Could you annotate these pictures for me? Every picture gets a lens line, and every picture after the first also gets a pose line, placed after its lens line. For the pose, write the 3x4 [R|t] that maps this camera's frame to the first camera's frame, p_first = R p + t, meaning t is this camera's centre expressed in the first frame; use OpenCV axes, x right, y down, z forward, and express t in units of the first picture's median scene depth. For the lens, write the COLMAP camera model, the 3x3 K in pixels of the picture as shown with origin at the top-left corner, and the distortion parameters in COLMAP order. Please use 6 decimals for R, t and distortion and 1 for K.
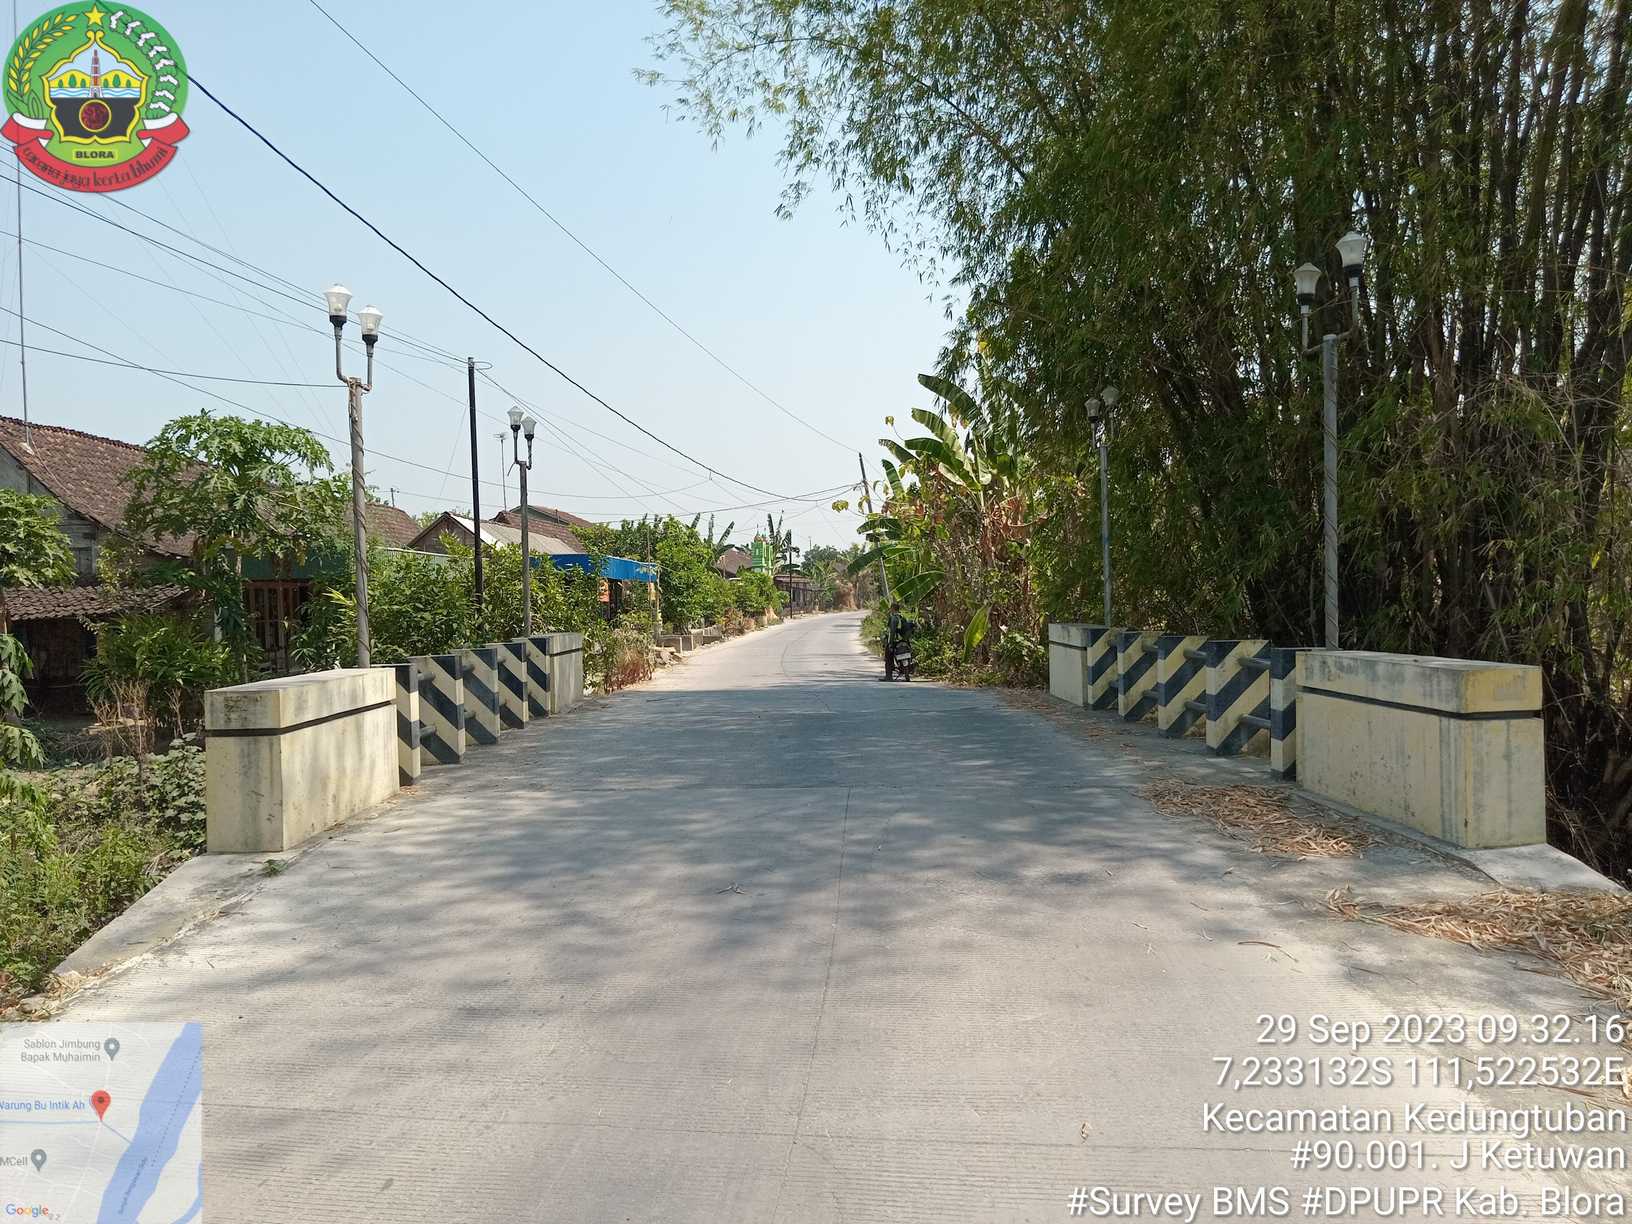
lens RADIAL K [[1226.0, 0, 817.5], [0, 1226.0, 620.5], [0, 0, 1]] dist [0.037465, -0.085451]
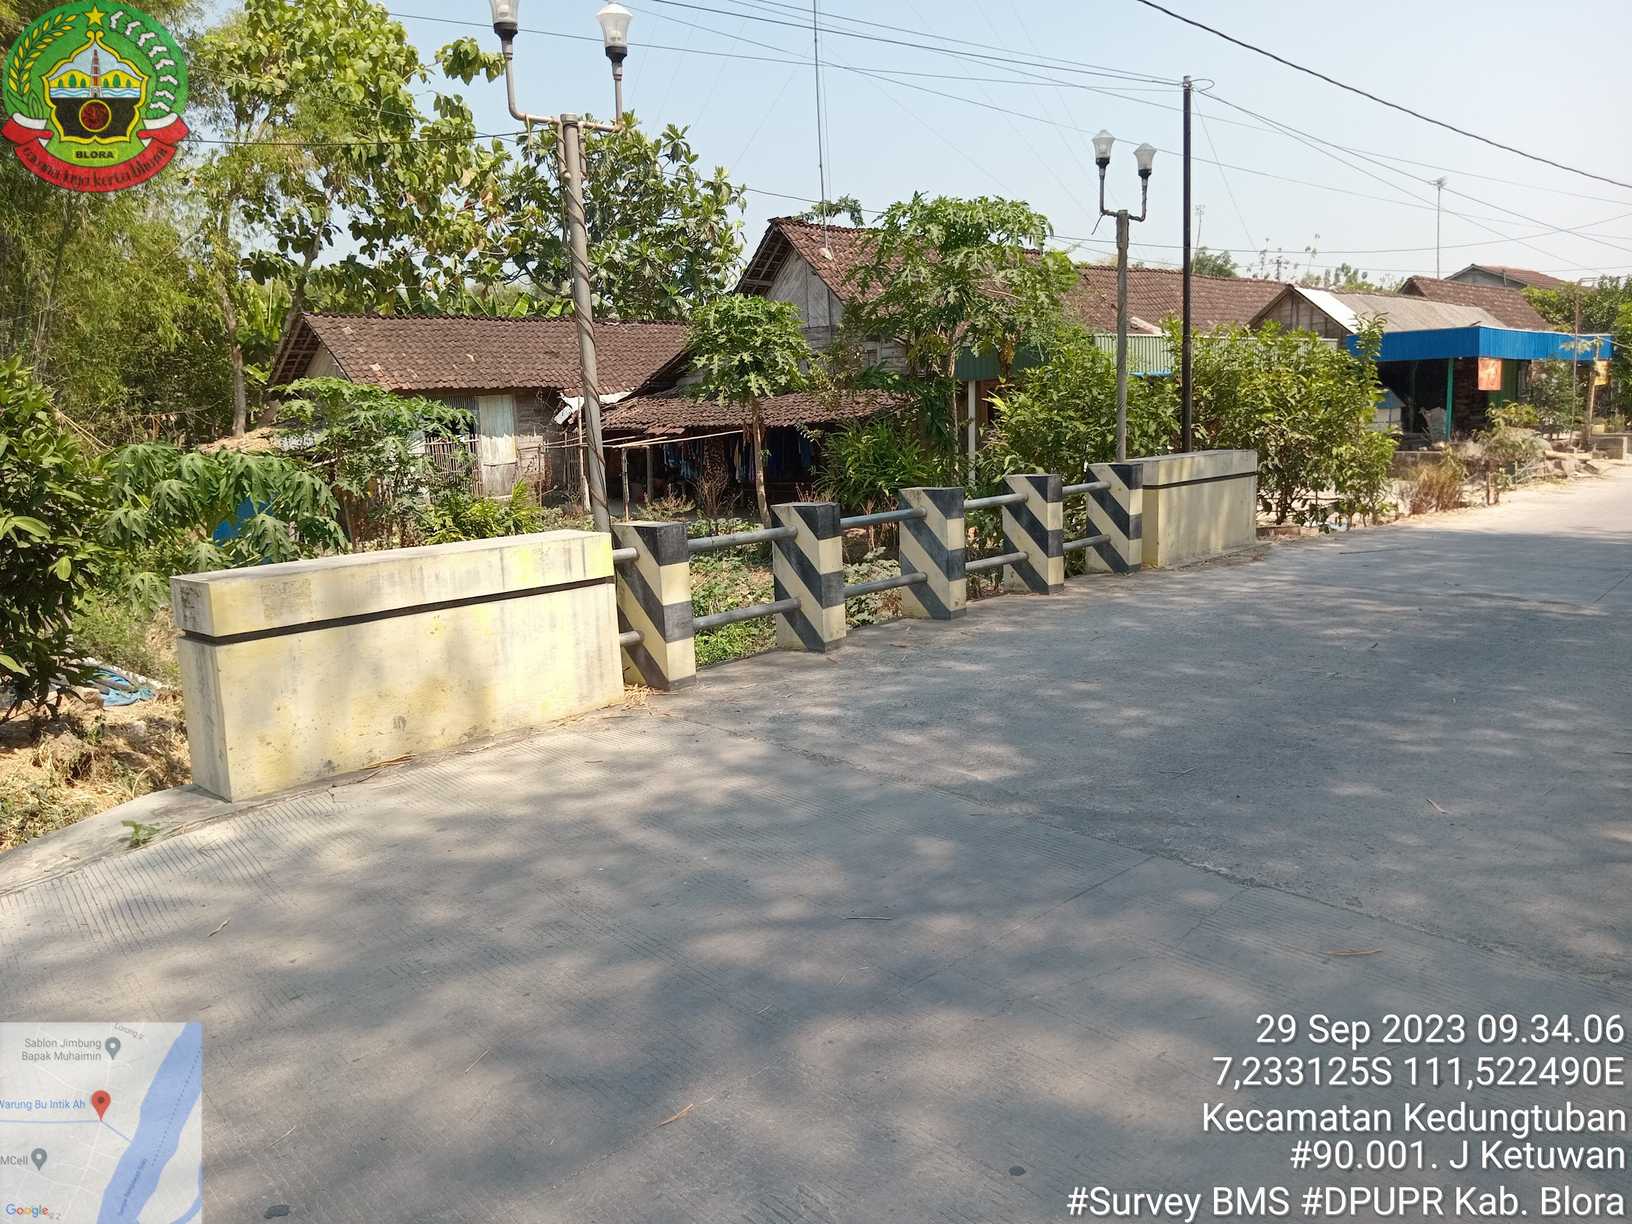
lens RADIAL K [[1232.1, 0, 816.0], [0, 1232.1, 612.0], [0, 0, 1]] dist [0.086595, -0.158578]
pose [[0.722002, 0.105183, -0.683849, 0.124641], [0.009605, 0.986758, 0.161915, -0.016216], [0.691824, -0.123471, 0.711431, 0.290110]]
